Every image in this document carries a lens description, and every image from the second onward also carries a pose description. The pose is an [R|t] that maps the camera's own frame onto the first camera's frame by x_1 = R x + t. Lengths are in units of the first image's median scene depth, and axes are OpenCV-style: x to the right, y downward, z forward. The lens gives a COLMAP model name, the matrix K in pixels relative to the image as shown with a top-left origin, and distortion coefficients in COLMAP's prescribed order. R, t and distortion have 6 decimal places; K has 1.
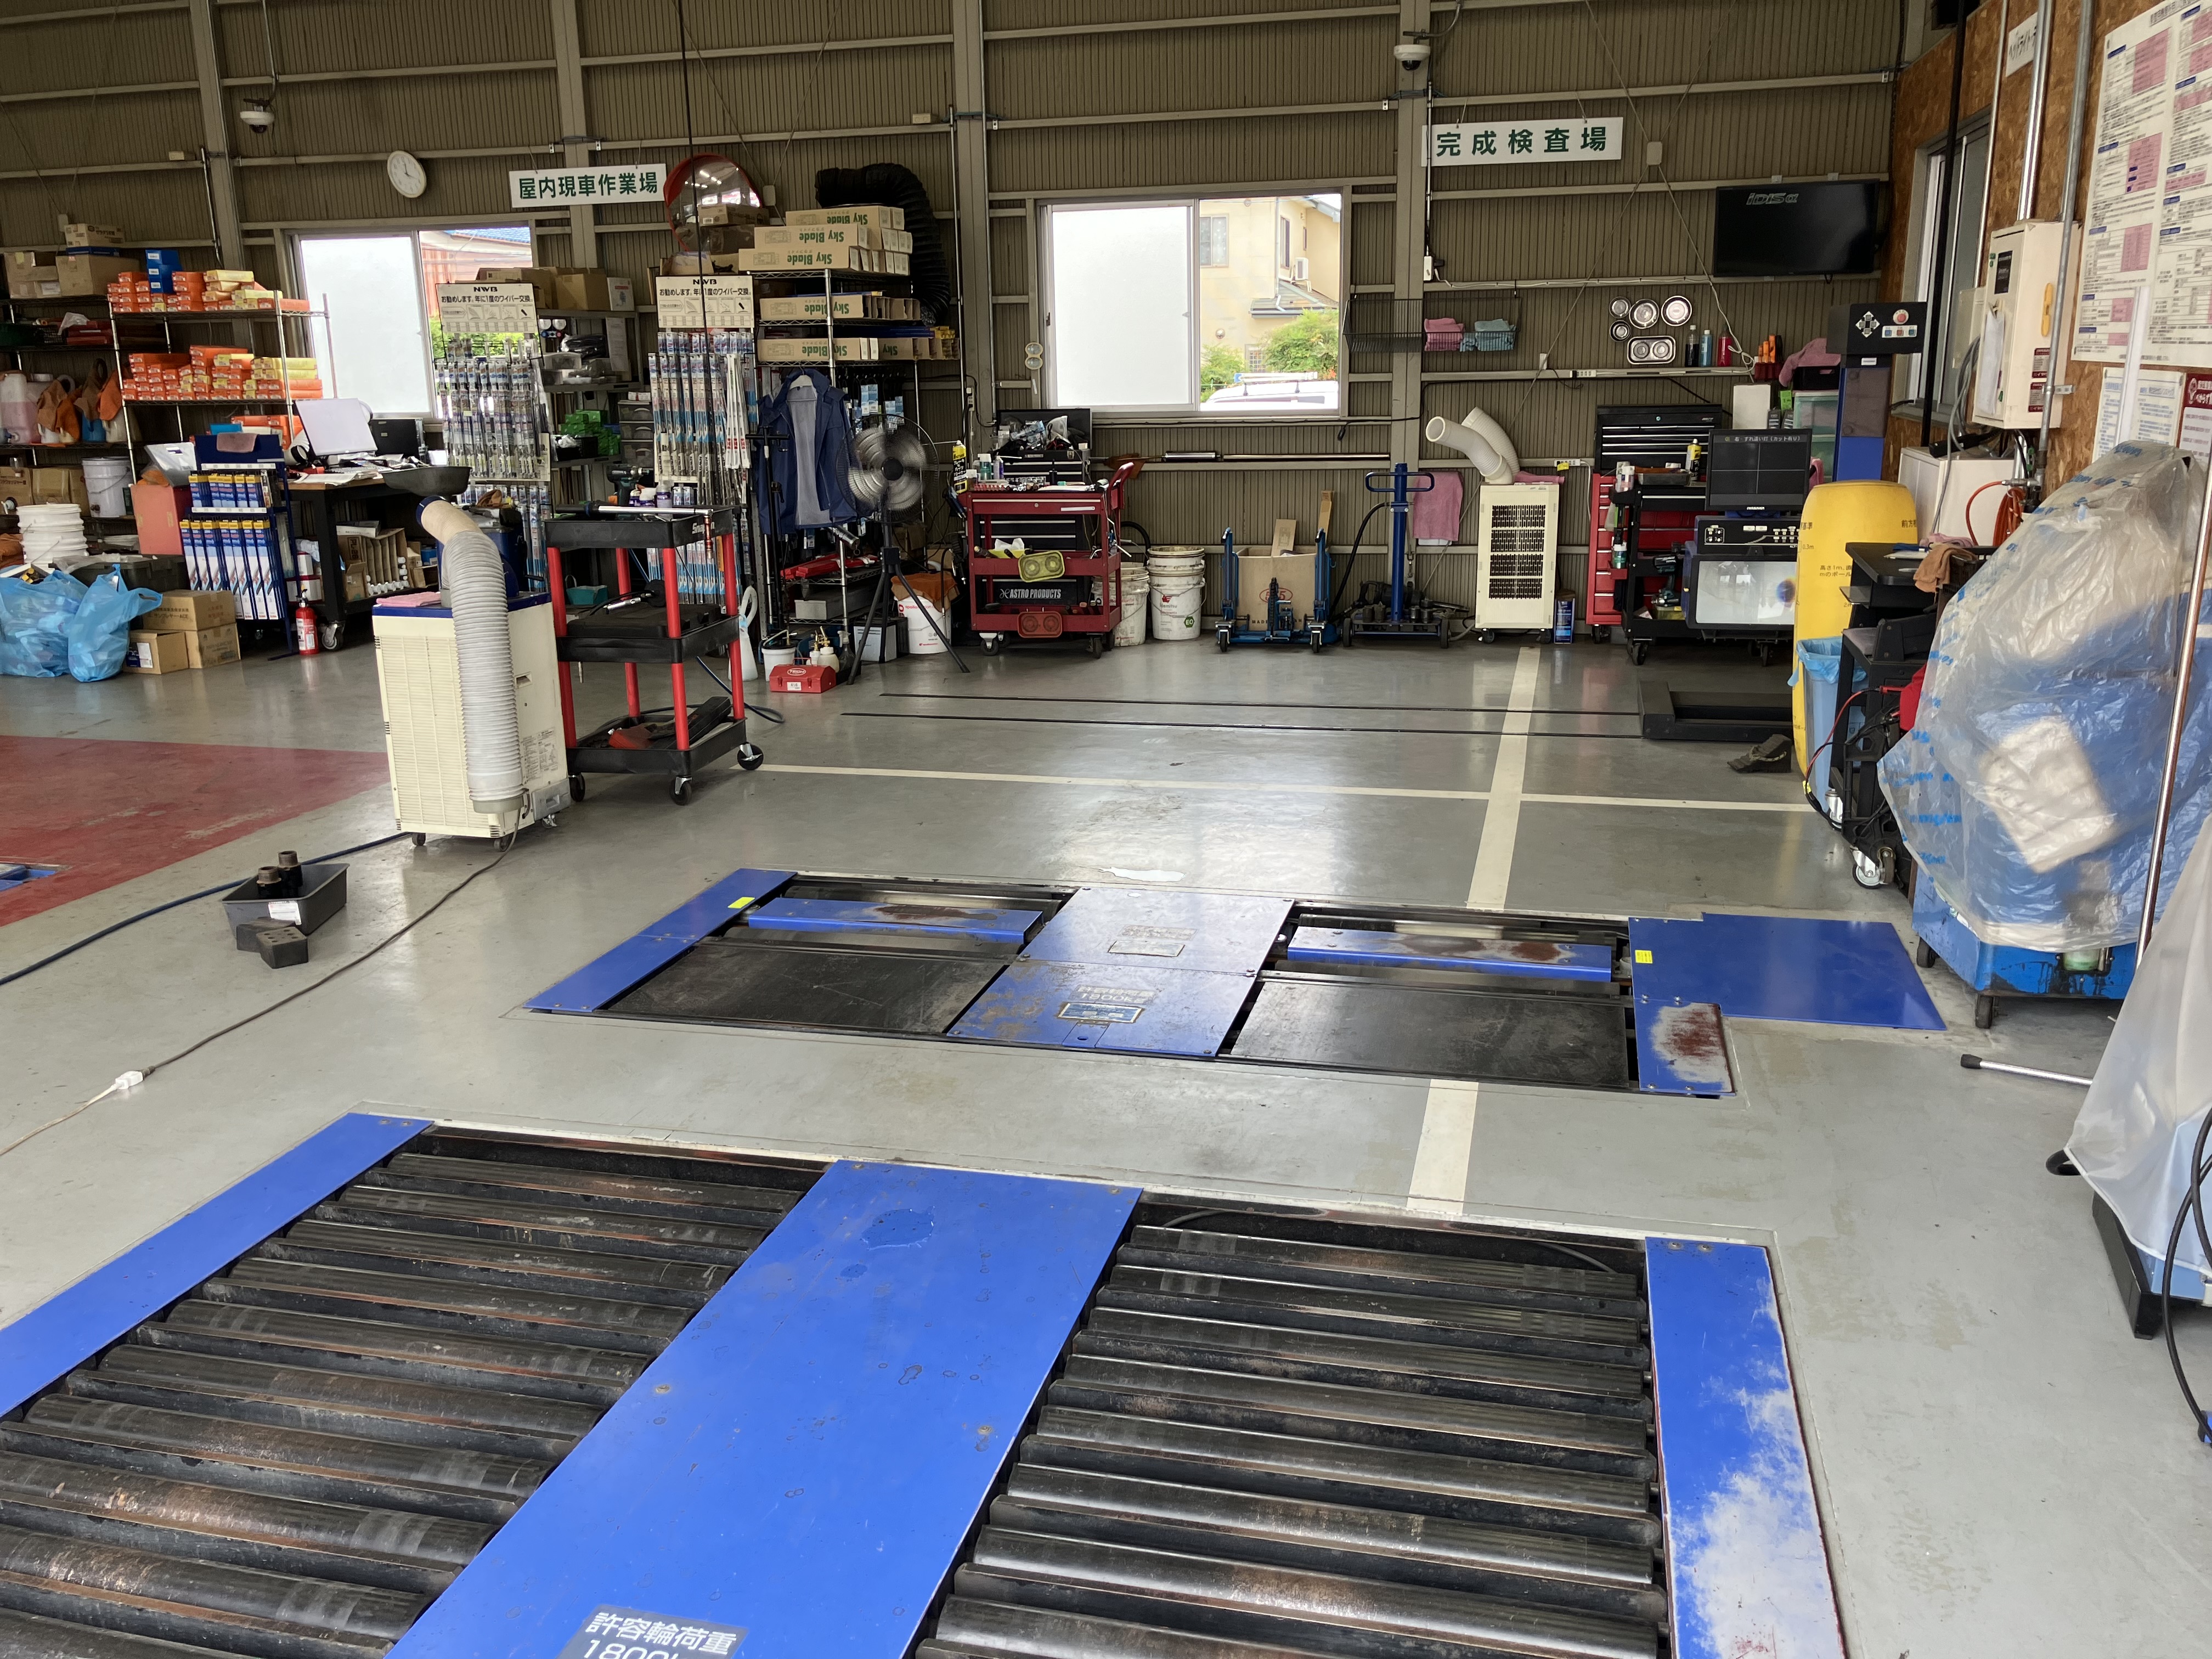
lens RADIAL K [[1787.8, 0, 1072.1], [0, 1787.8, 830.2], [0, 0, 1]] dist [0.033251, -0.038525]
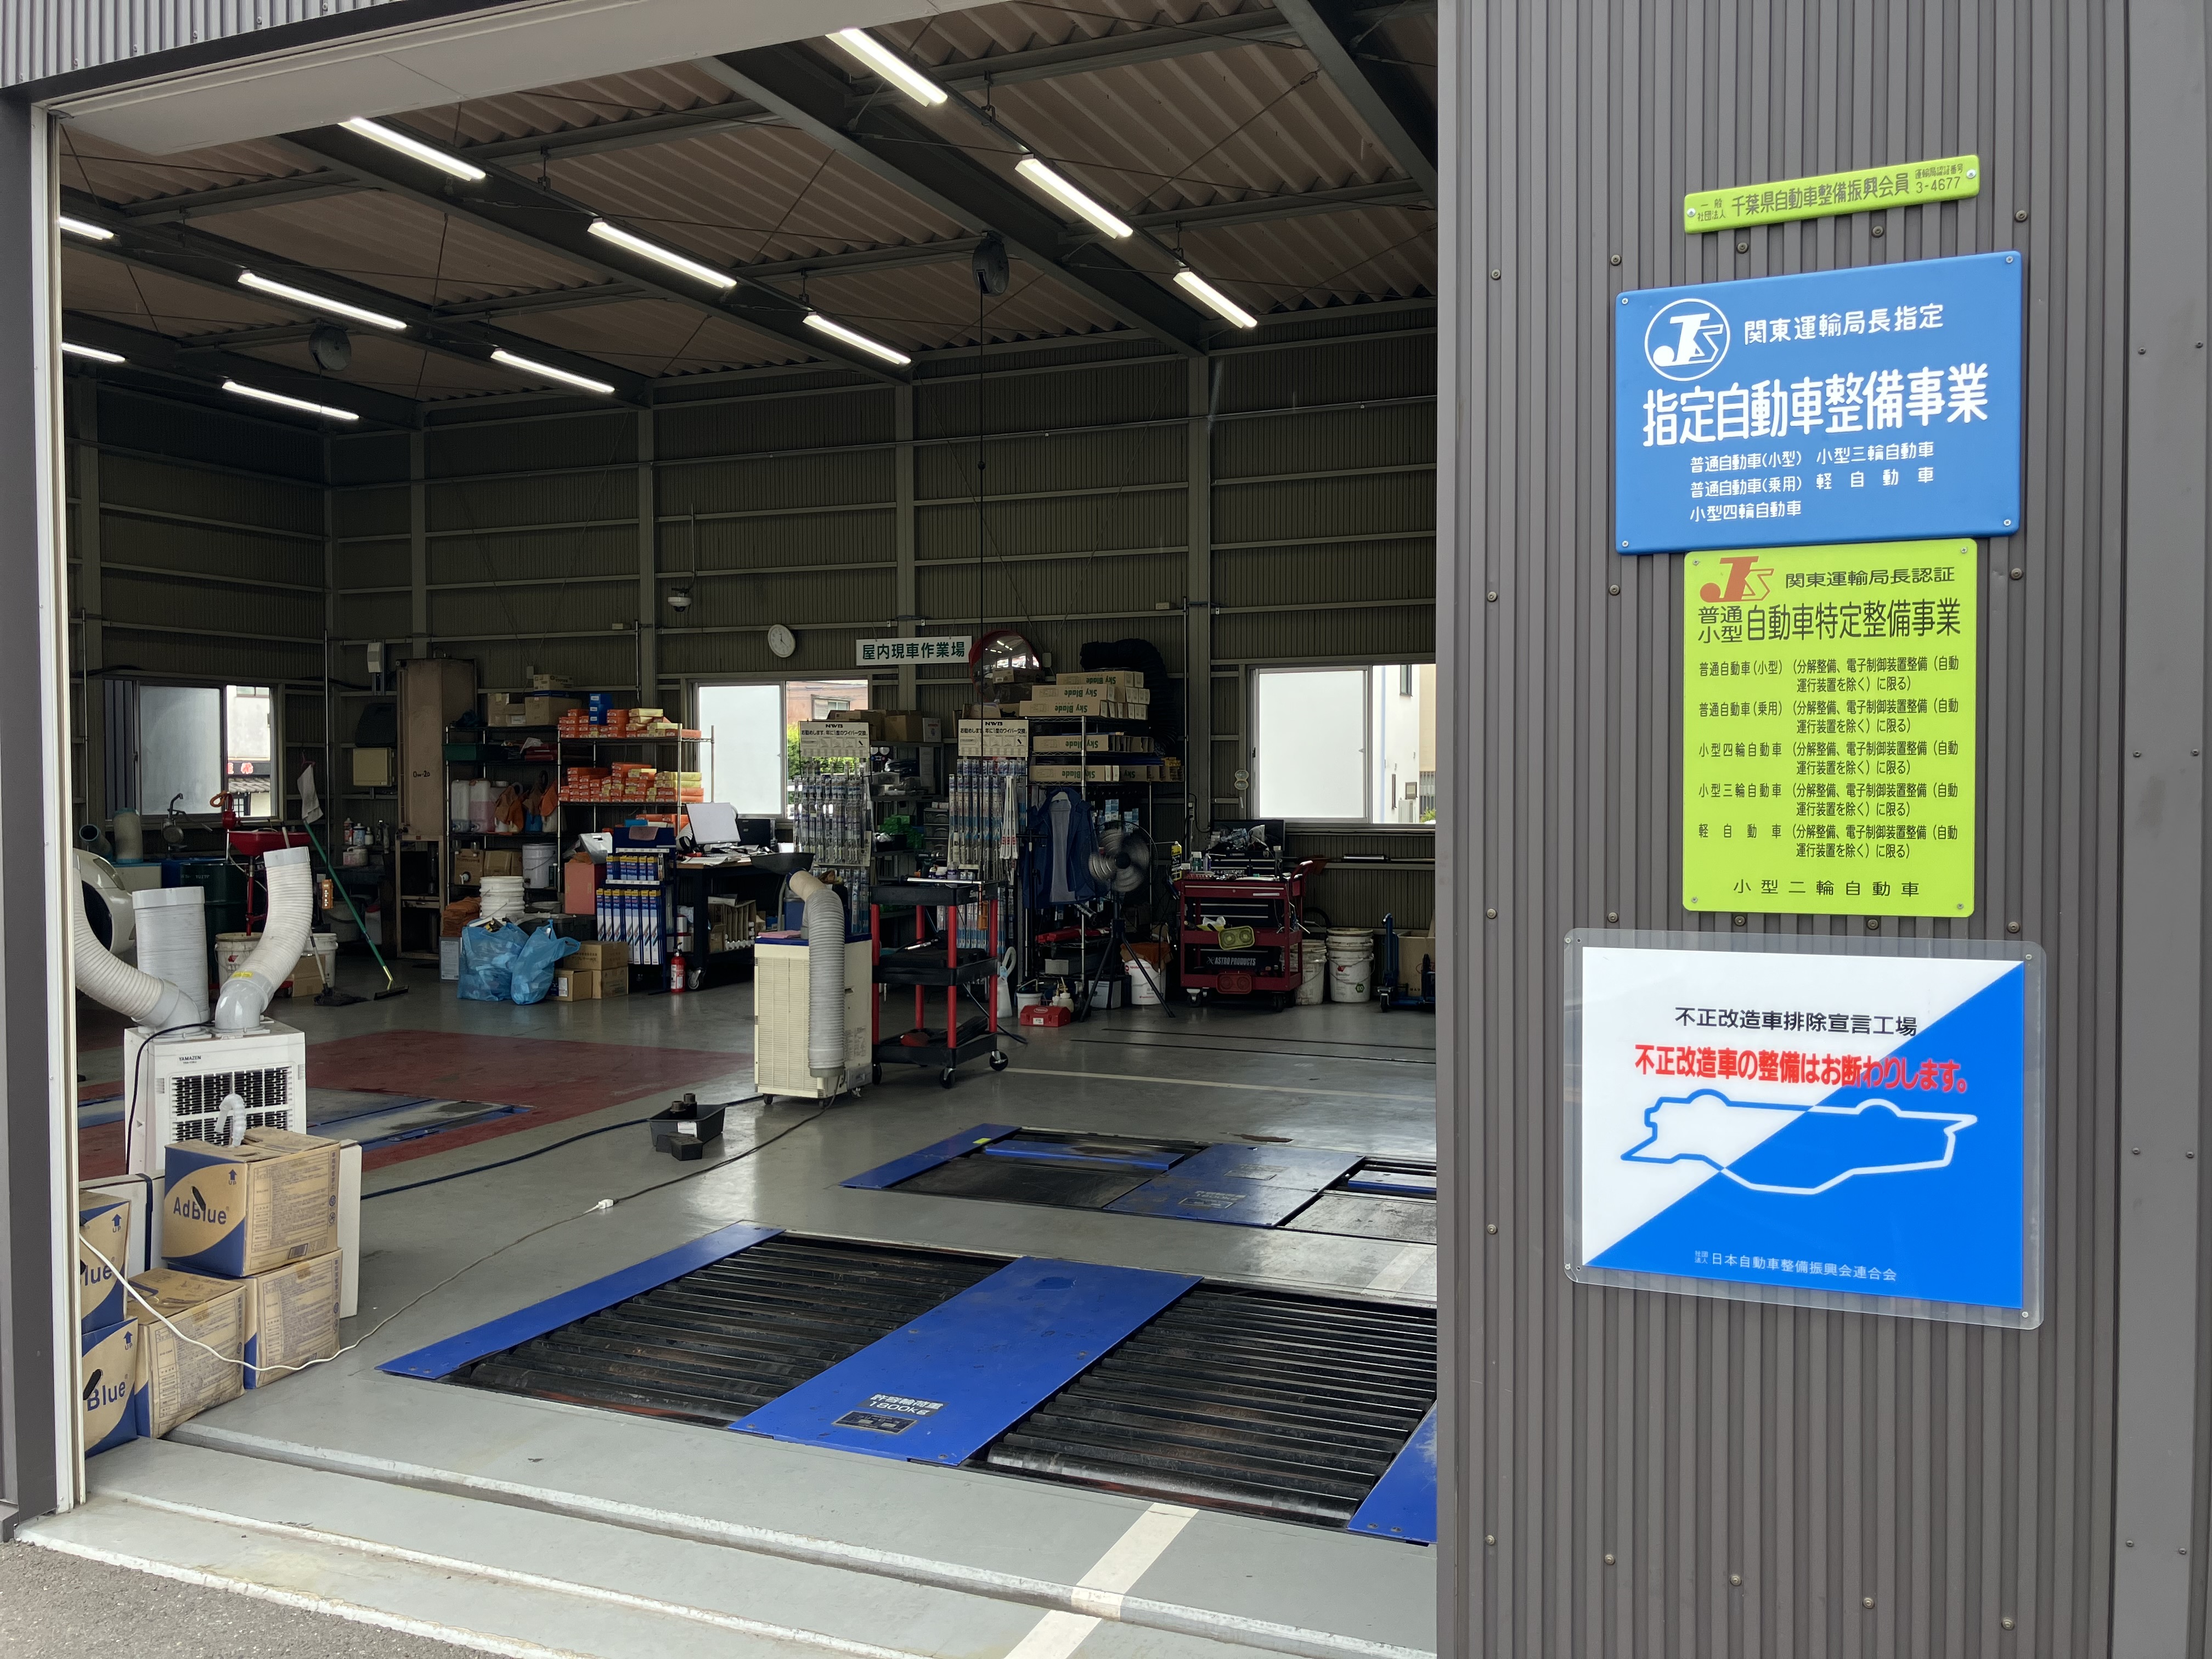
lens RADIAL K [[1787.8, 0, 1142.6], [0, 1787.8, 814.9], [0, 0, 1]] dist [0.033251, -0.038525]
pose [[0.992983, 0.019229, -0.116681, 0.062241], [-0.045828, 0.972158, -0.229803, 0.062485], [0.109013, 0.233538, 0.966218, -0.259372]]
